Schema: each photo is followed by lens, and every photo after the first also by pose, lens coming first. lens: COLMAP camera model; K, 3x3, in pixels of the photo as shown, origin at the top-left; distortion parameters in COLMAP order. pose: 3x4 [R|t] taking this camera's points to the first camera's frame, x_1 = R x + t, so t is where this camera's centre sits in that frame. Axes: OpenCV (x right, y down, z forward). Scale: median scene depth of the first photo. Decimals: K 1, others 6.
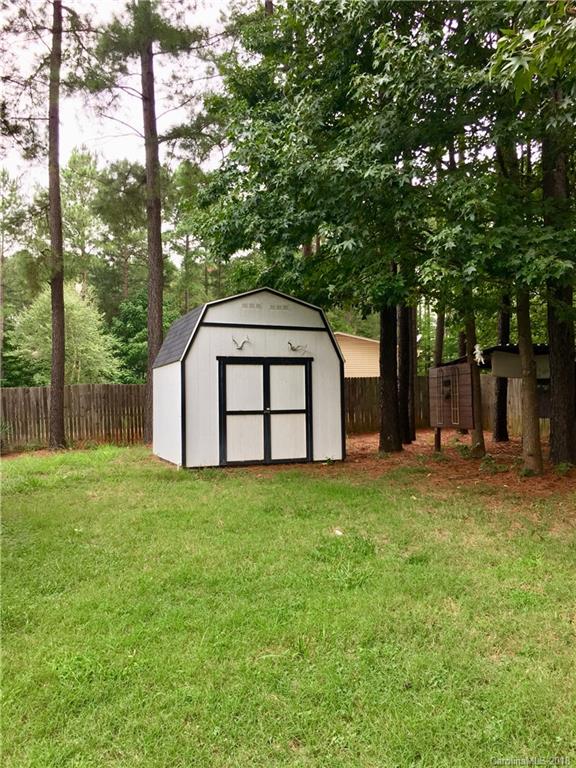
lens RADIAL K [[649.1, 0, 290.7], [0, 649.1, 382.8], [0, 0, 1]] dist [0.065612, -0.100536]
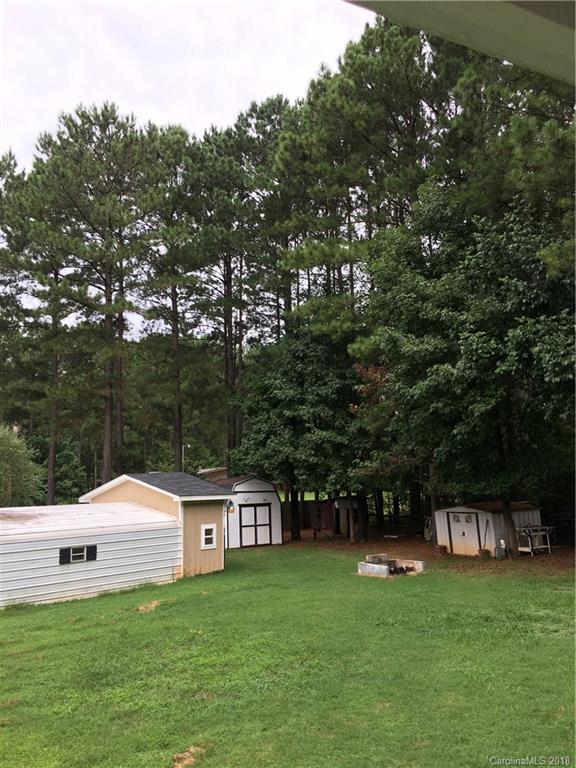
lens RADIAL K [[649.1, 0, 284.6], [0, 649.1, 378.5], [0, 0, 1]] dist [0.065612, -0.100536]
pose [[0.961493, 0.019766, 0.274118, -0.645339], [0.024734, 0.987140, -0.157935, -0.119368], [-0.273714, 0.158634, 0.948639, -1.571518]]
